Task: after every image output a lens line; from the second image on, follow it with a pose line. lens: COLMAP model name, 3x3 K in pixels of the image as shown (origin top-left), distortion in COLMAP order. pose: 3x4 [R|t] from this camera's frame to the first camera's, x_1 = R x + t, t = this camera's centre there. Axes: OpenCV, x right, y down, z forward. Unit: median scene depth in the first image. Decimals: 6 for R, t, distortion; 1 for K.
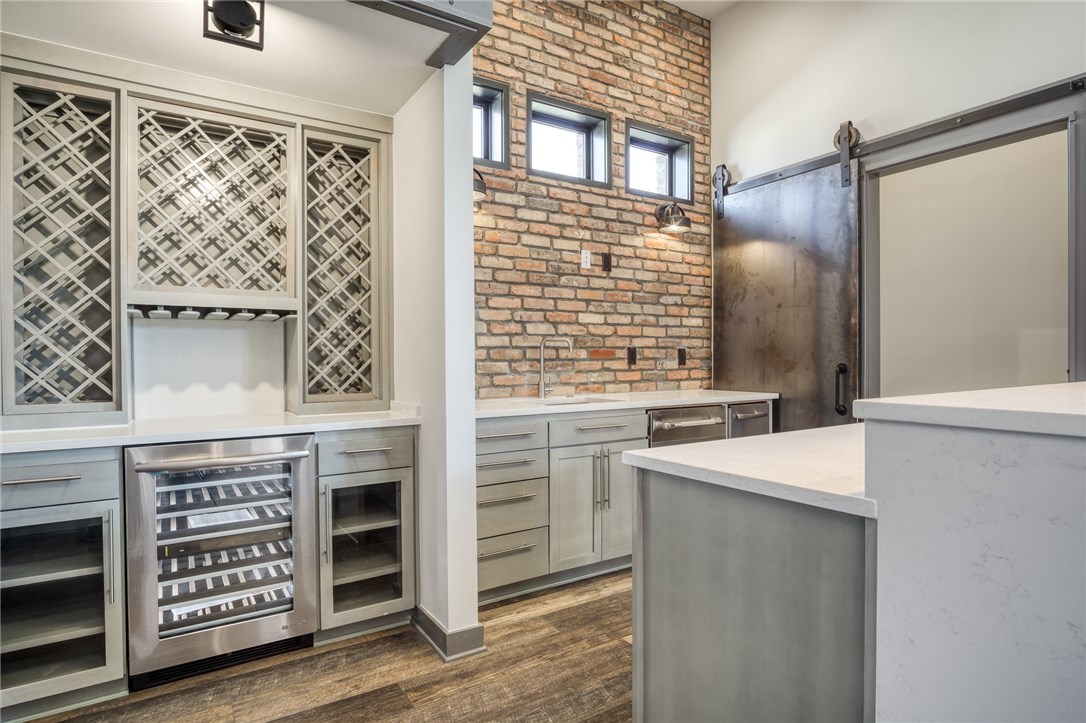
lens RADIAL K [[590.4, 0, 550.8], [0, 590.4, 362.5], [0, 0, 1]] dist [-0.032460, 0.010104]
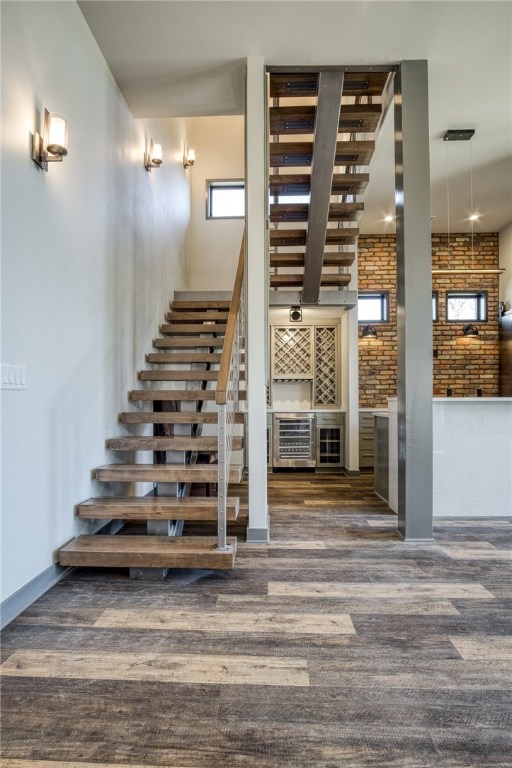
lens RADIAL K [[417.5, 0, 251.1], [0, 417.5, 393.5], [0, 0, 1]] dist [-0.032460, 0.010104]
pose [[0.815683, 0.001287, -0.578498, 0.508418], [-0.006727, 0.999951, -0.007260, 0.011923], [0.578461, 0.009813, 0.815651, -0.894807]]
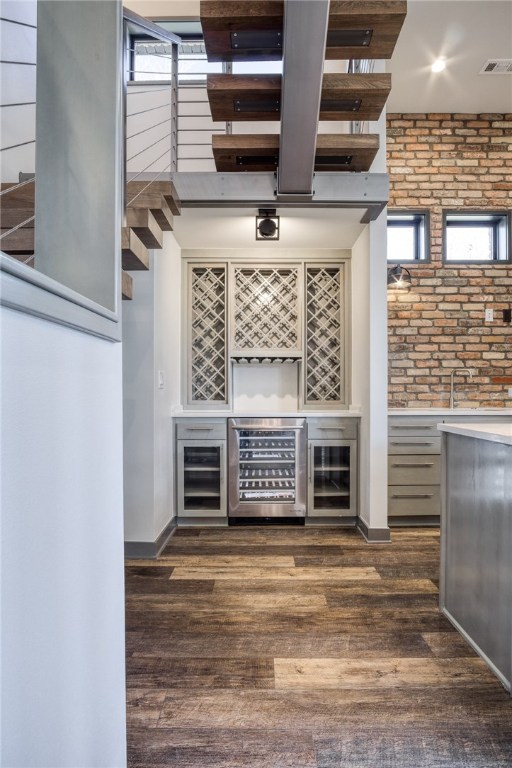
lens RADIAL K [[417.5, 0, 254.5], [0, 417.5, 394.6], [0, 0, 1]] dist [-0.032460, 0.010104]
pose [[0.833382, 0.008936, -0.552626, 0.153503], [-0.007989, 0.999960, 0.004123, 0.023663], [0.552640, 0.000979, 0.833419, -0.185932]]
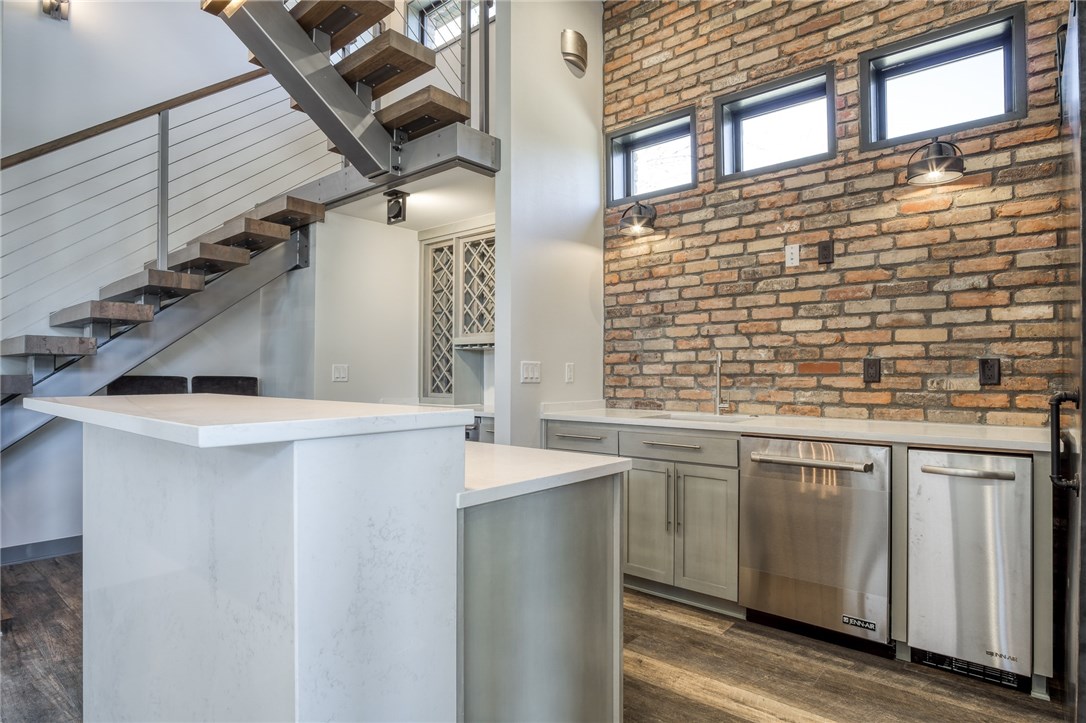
lens RADIAL K [[590.4, 0, 542.8], [0, 590.4, 366.8], [0, 0, 1]] dist [-0.032460, 0.010104]
pose [[0.280493, -0.004076, -0.959848, 0.821509], [-0.007659, 0.999950, -0.006484, -0.008935], [0.959826, 0.009170, 0.280447, 0.459379]]
